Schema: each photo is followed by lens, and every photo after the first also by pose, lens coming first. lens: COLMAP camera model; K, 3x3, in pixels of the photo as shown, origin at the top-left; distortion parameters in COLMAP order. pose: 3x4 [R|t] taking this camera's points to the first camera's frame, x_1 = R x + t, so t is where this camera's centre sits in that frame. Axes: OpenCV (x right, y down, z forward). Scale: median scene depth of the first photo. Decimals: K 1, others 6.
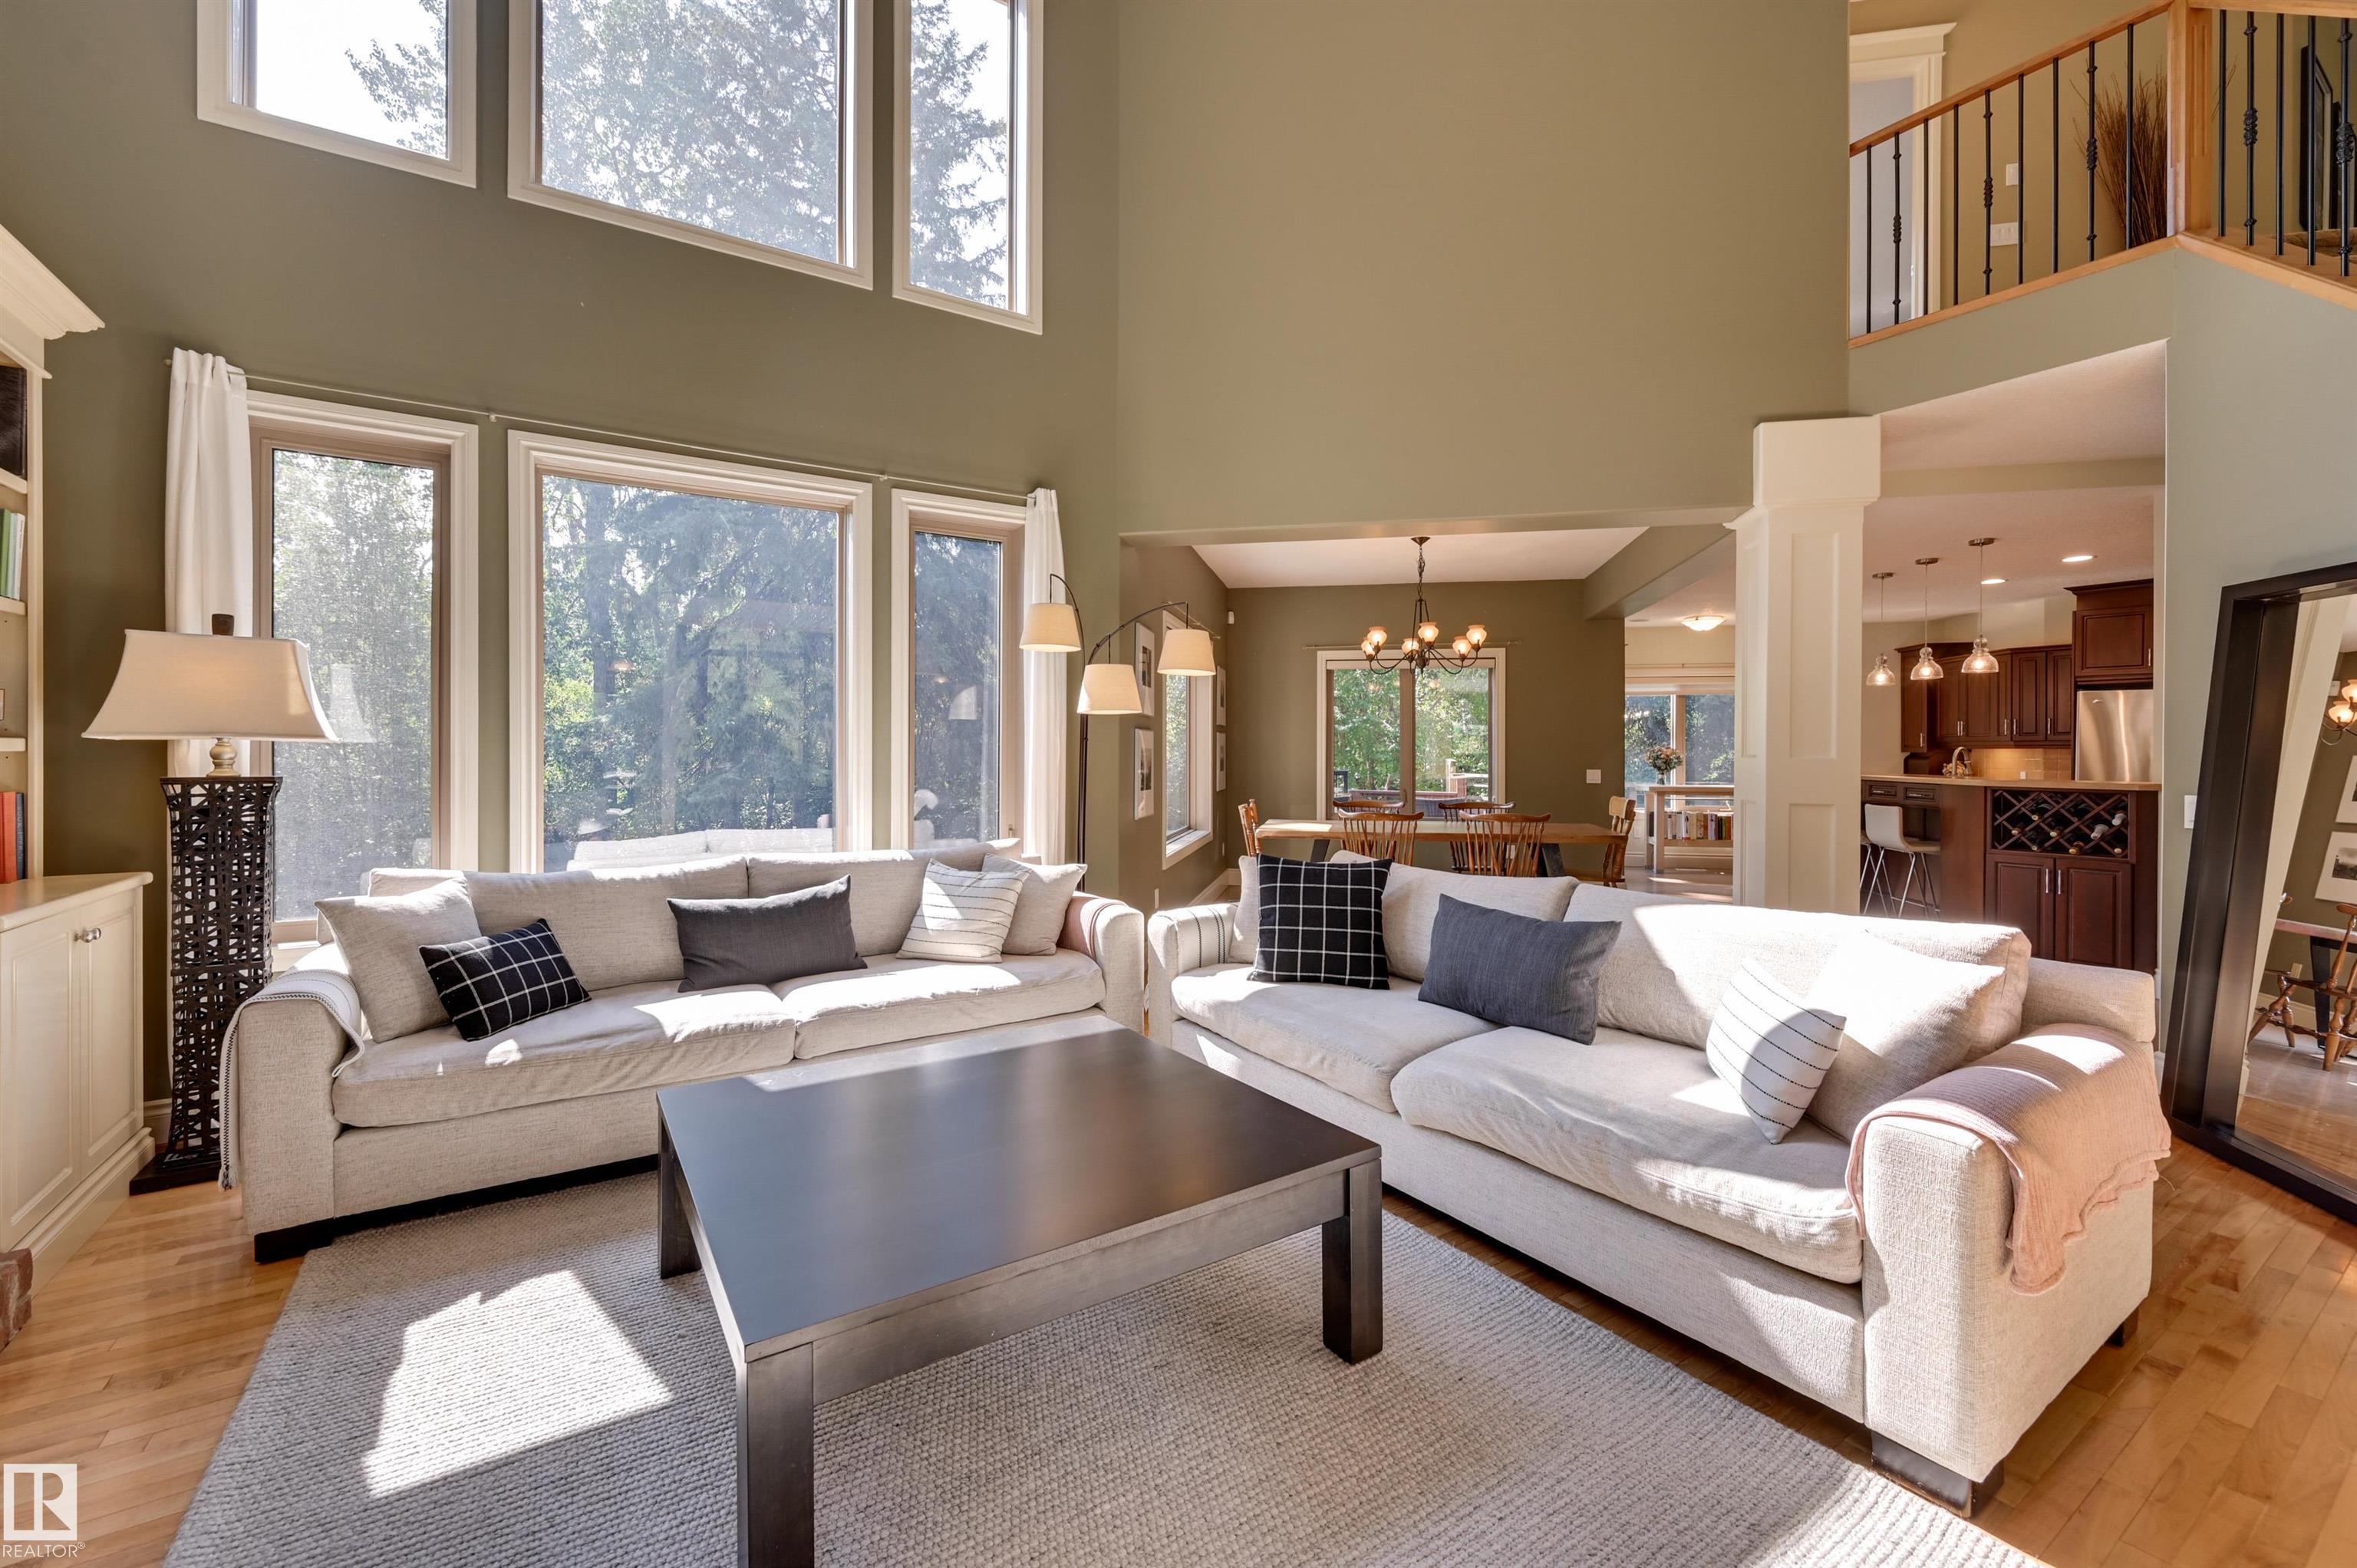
lens RADIAL K [[964.9, 0, 1185.0], [0, 964.9, 750.6], [0, 0, 1]] dist [0.002610, 0.000211]
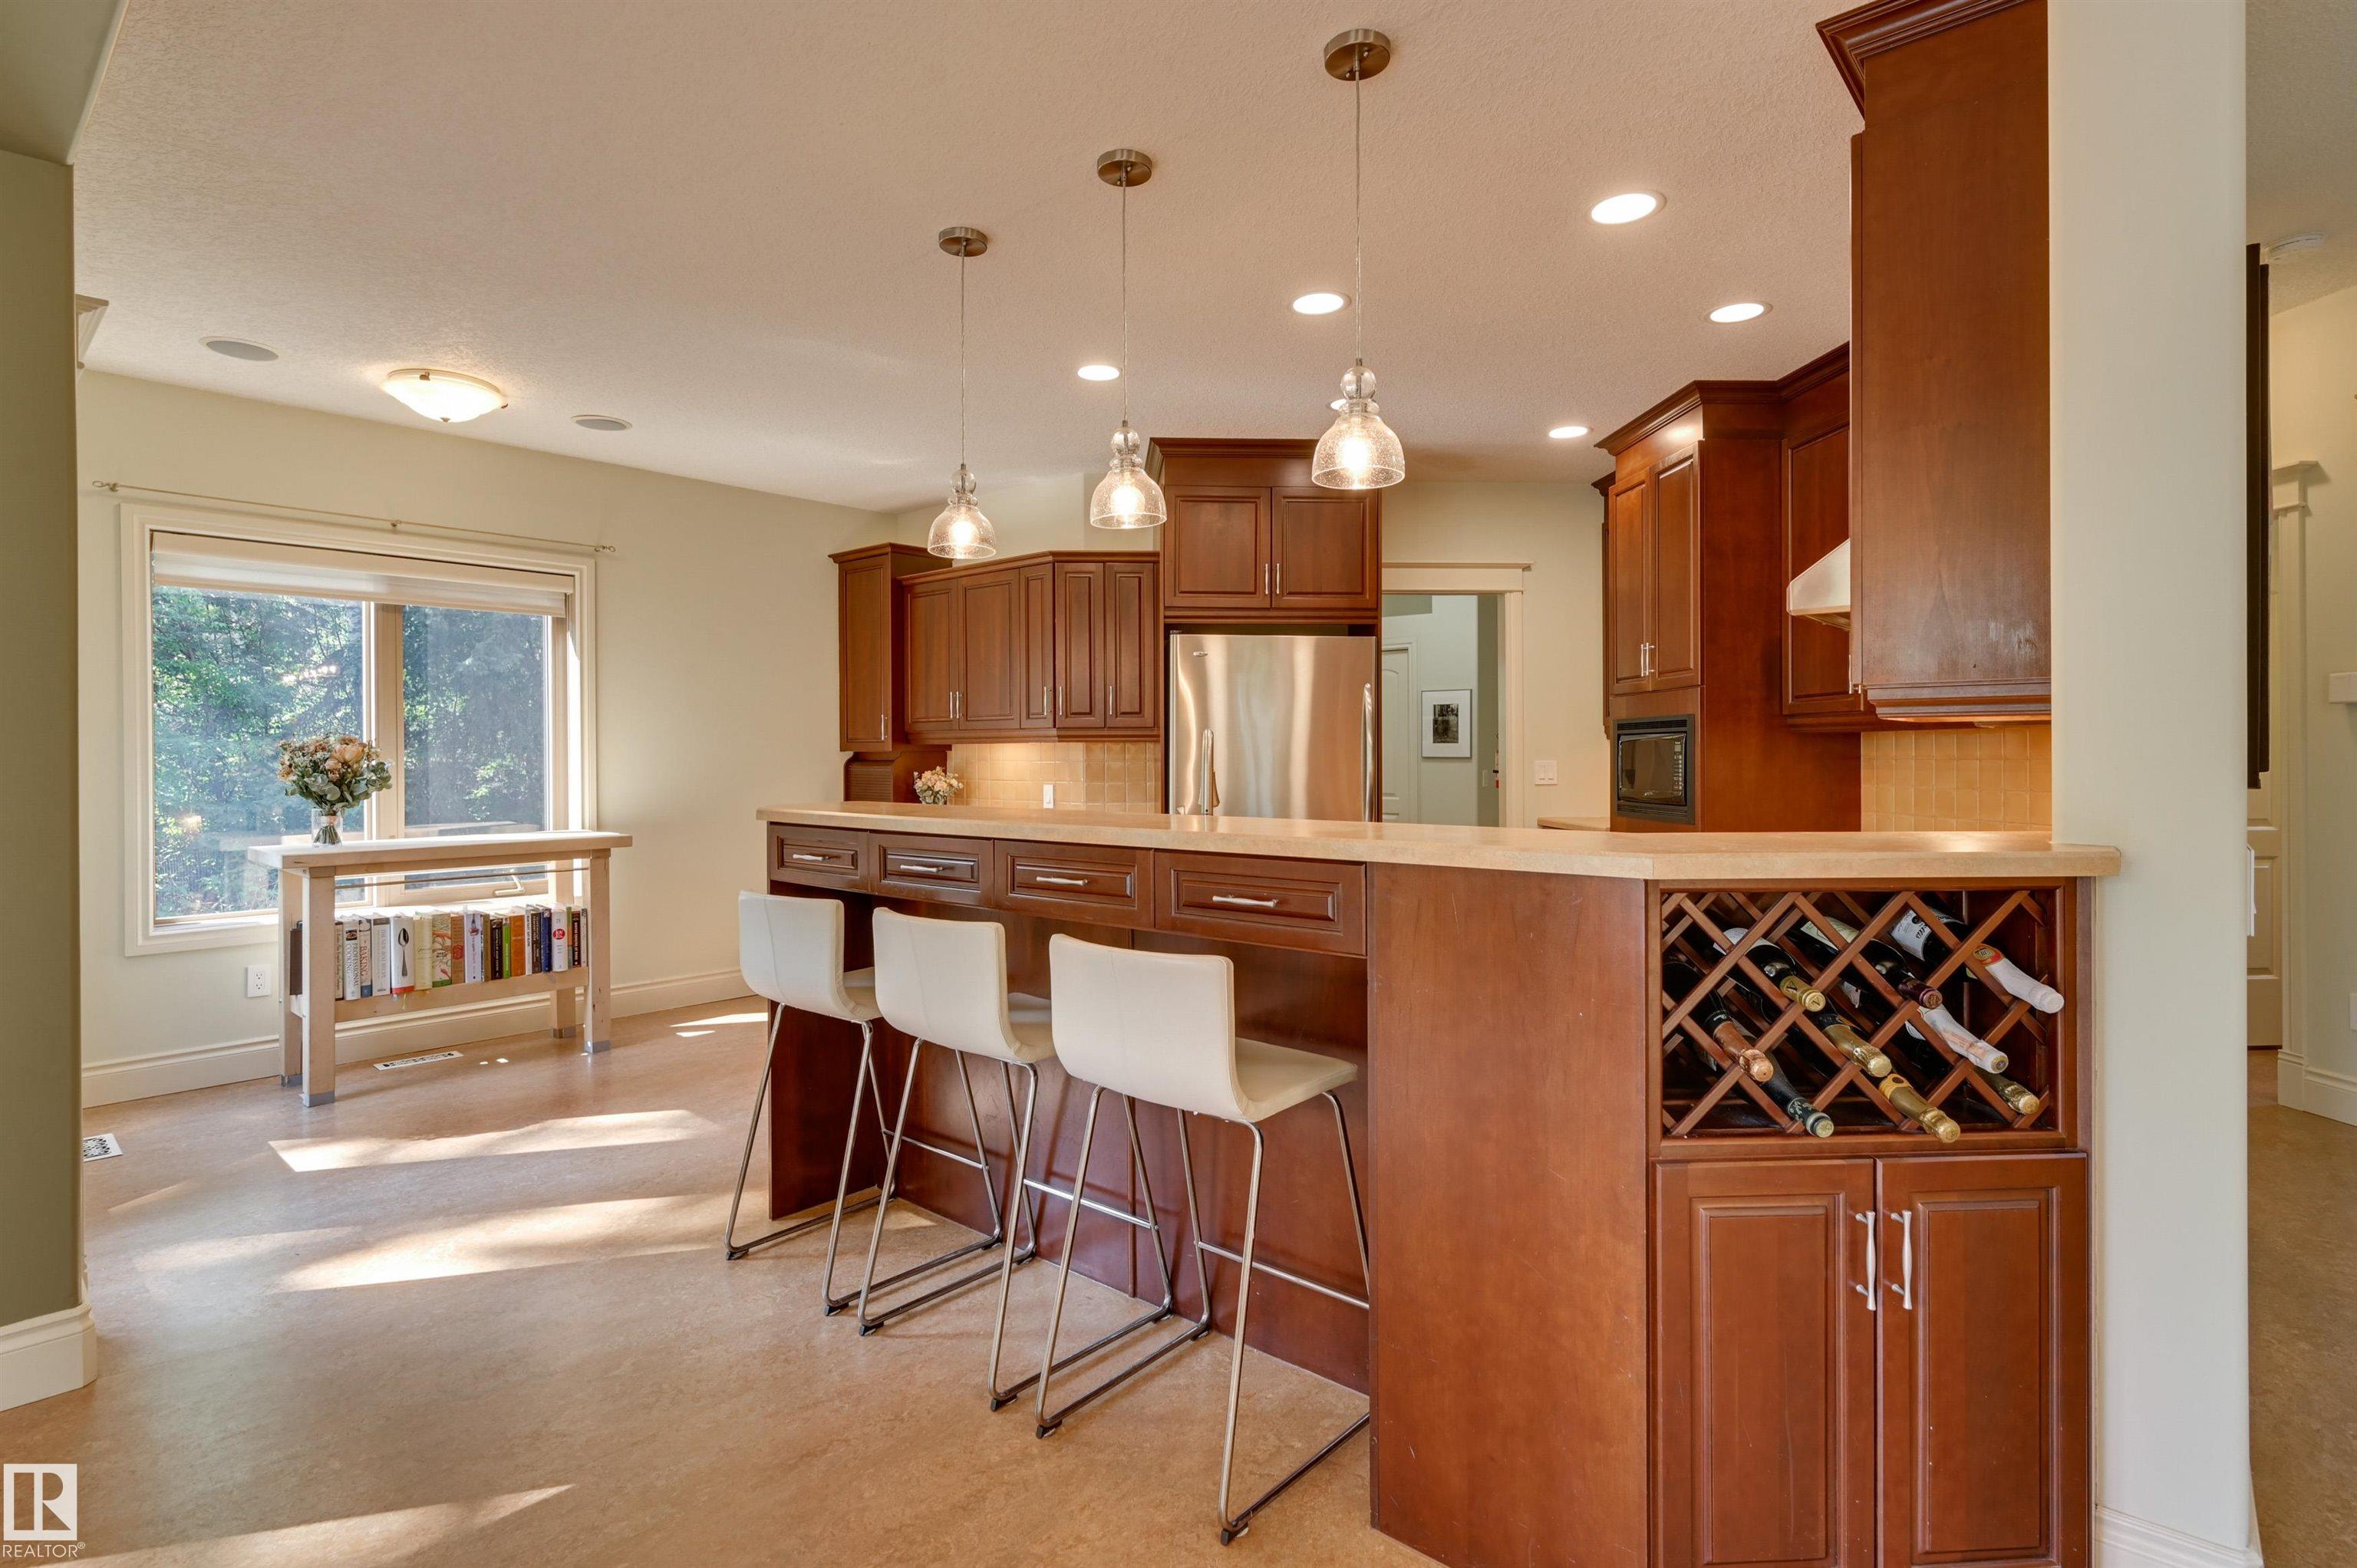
lens RADIAL K [[1148.0, 0, 1169.1], [0, 1148.0, 757.2], [0, 0, 1]] dist [0.002412, 0.000555]
pose [[0.506281, -0.006881, 0.862341, 0.770590], [0.005822, 0.999973, 0.004561, 0.008209], [-0.862349, 0.002712, 0.506307, 1.399698]]
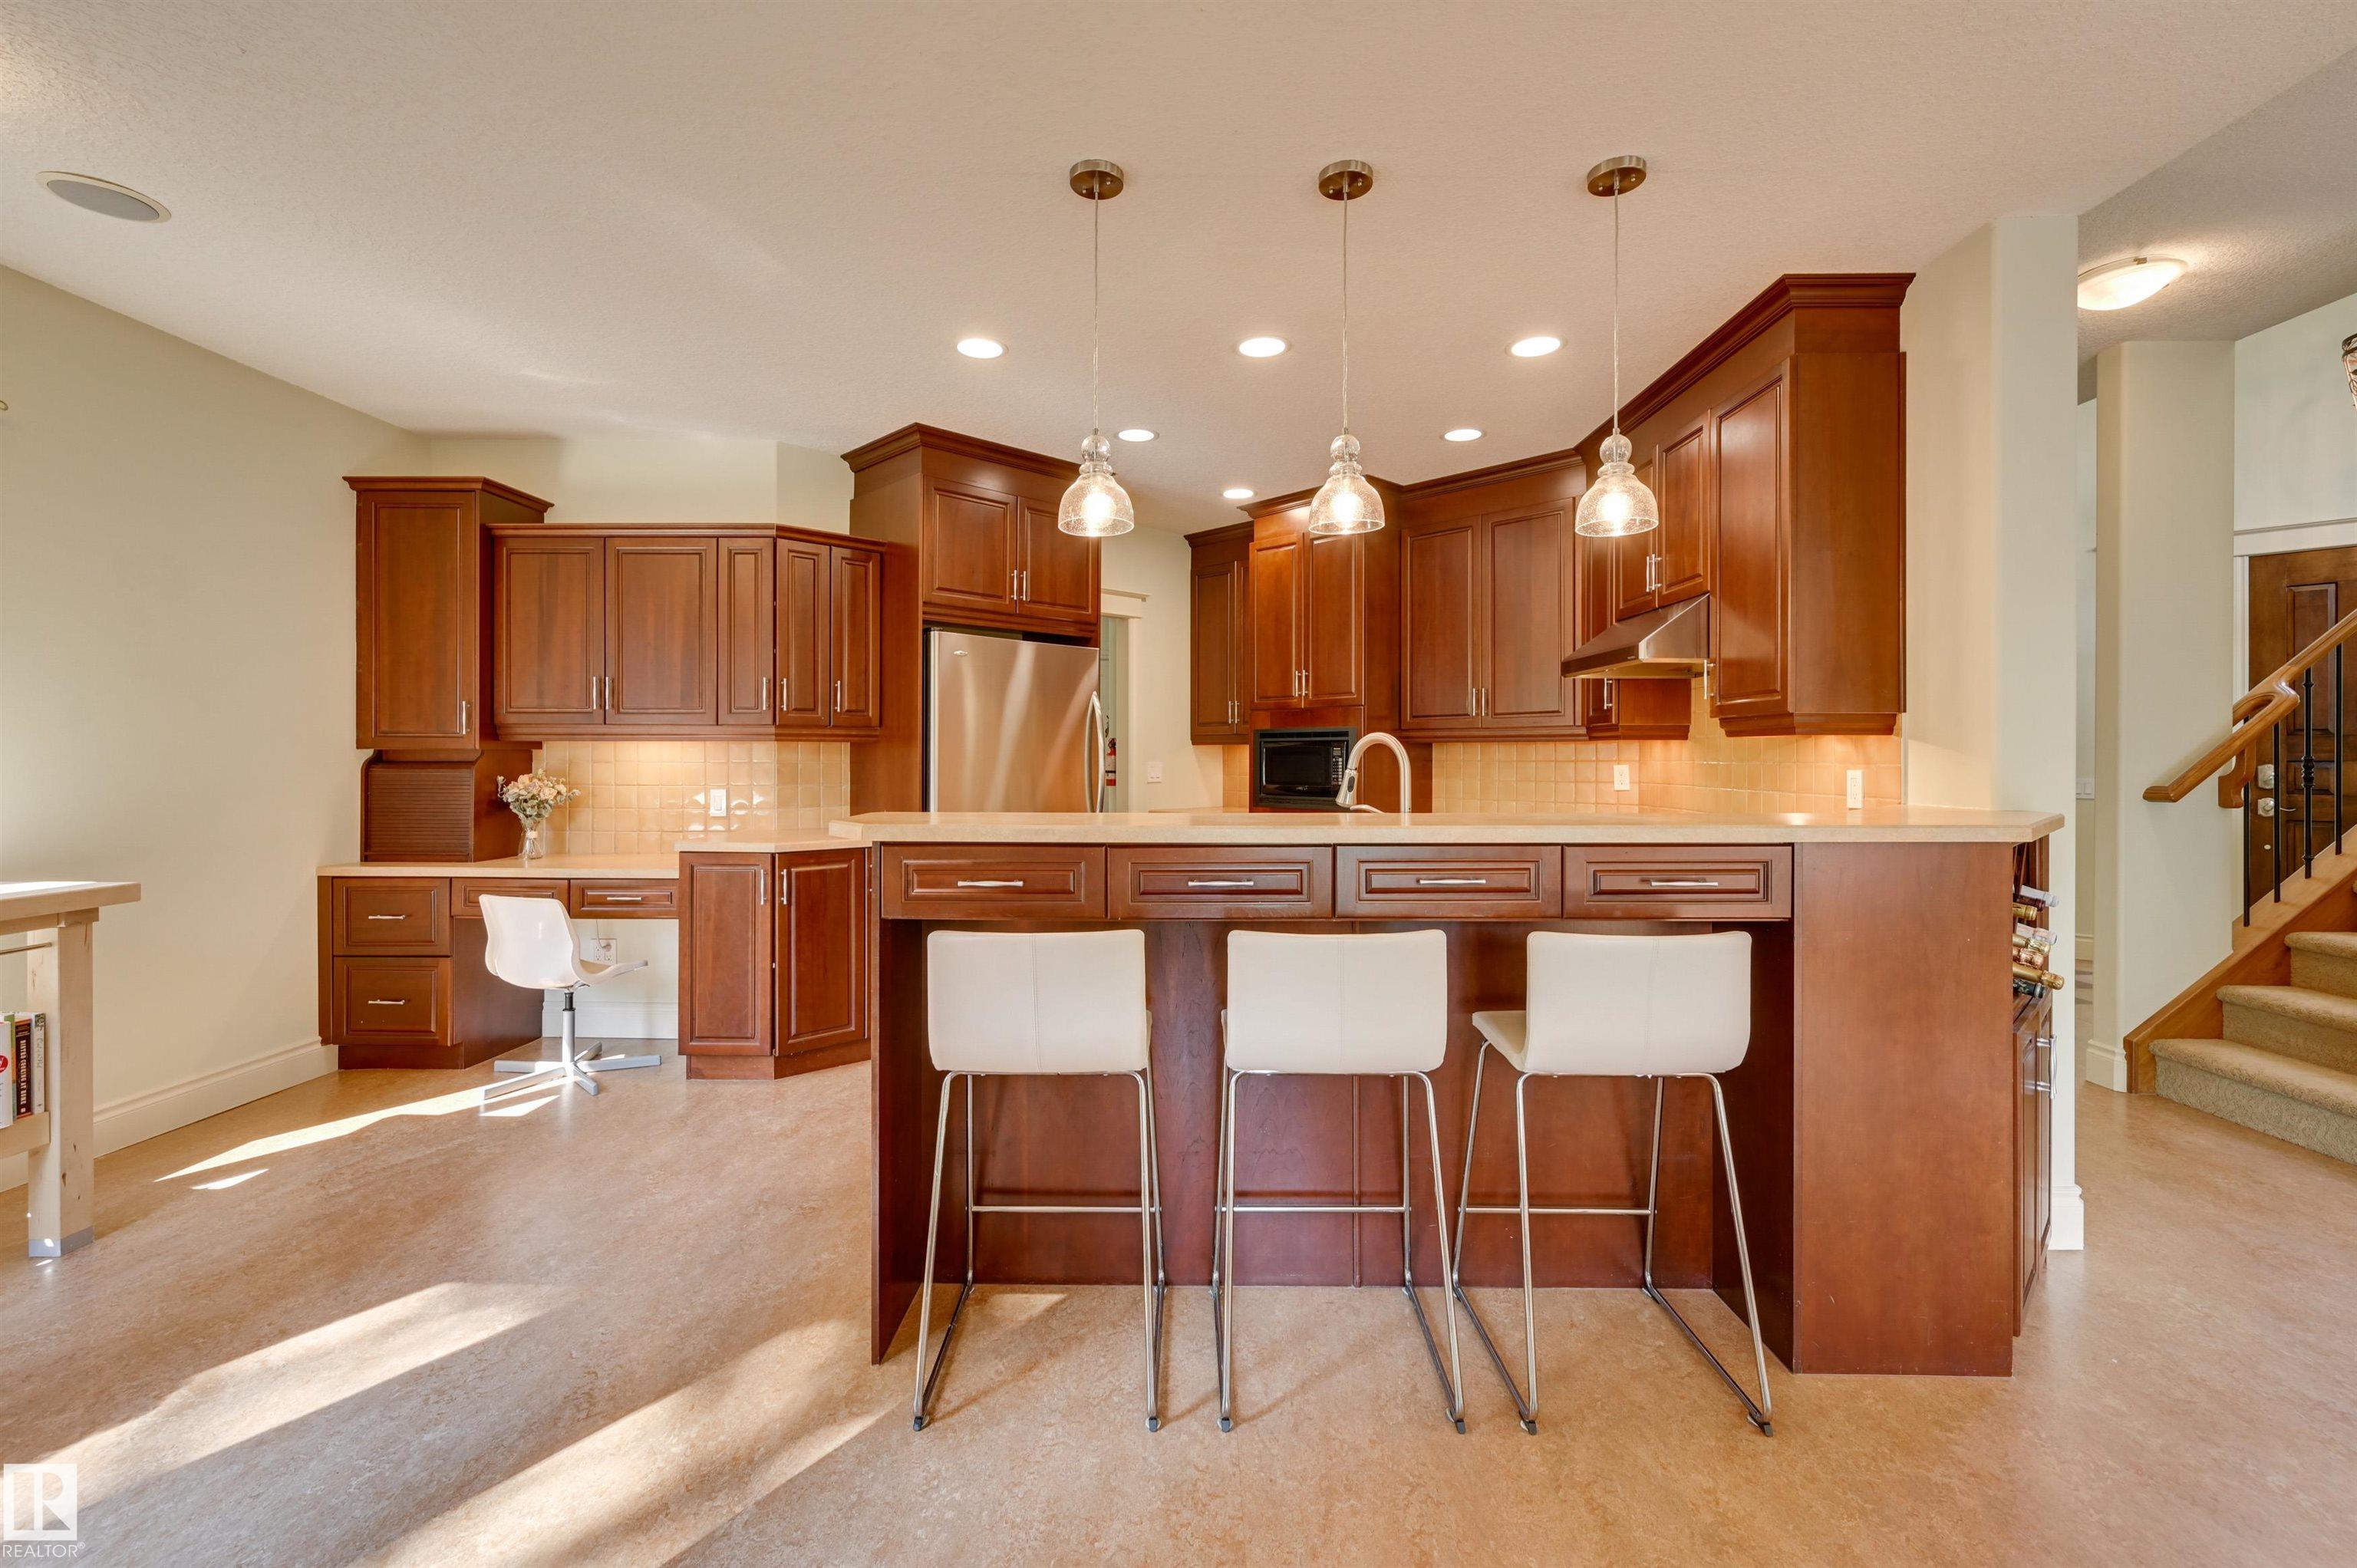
lens RADIAL K [[1005.1, 0, 1180.2], [0, 1005.1, 756.1], [0, 0, 1]] dist [0.000635, 0.000395]
pose [[-0.177890, -0.003520, 0.984044, 0.765379], [-0.000808, 0.999994, 0.003431, 0.007757], [-0.984050, -0.000184, -0.177891, 1.984363]]
